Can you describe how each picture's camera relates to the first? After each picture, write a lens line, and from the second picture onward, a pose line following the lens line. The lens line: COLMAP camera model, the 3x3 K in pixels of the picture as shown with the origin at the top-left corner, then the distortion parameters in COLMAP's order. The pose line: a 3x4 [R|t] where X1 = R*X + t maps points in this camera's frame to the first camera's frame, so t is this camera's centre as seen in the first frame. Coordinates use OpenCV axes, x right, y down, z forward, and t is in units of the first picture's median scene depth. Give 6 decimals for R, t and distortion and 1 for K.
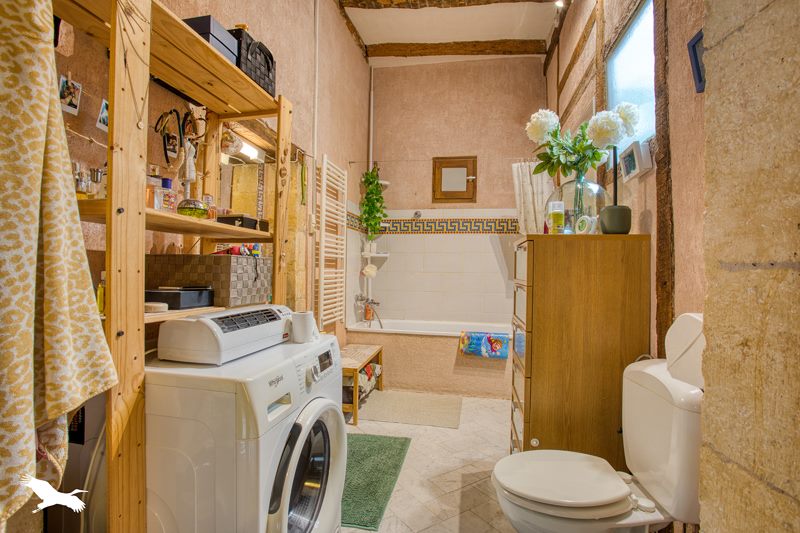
lens RADIAL K [[398.6, 0, 400.0], [0, 398.6, 266.5], [0, 0, 1]] dist [-0.079507, 0.033955]
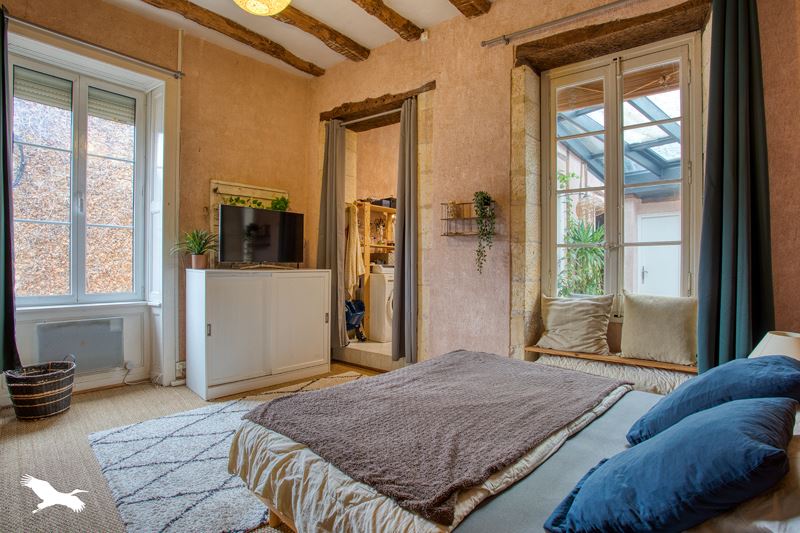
lens RADIAL K [[398.6, 0, 400.0], [0, 398.6, 266.5], [0, 0, 1]] dist [-0.079507, 0.033955]
pose [[0.839895, -0.008256, -0.542687, 2.725074], [0.005130, 0.999960, -0.007273, 0.199811], [0.542725, 0.003325, 0.839904, -3.467237]]
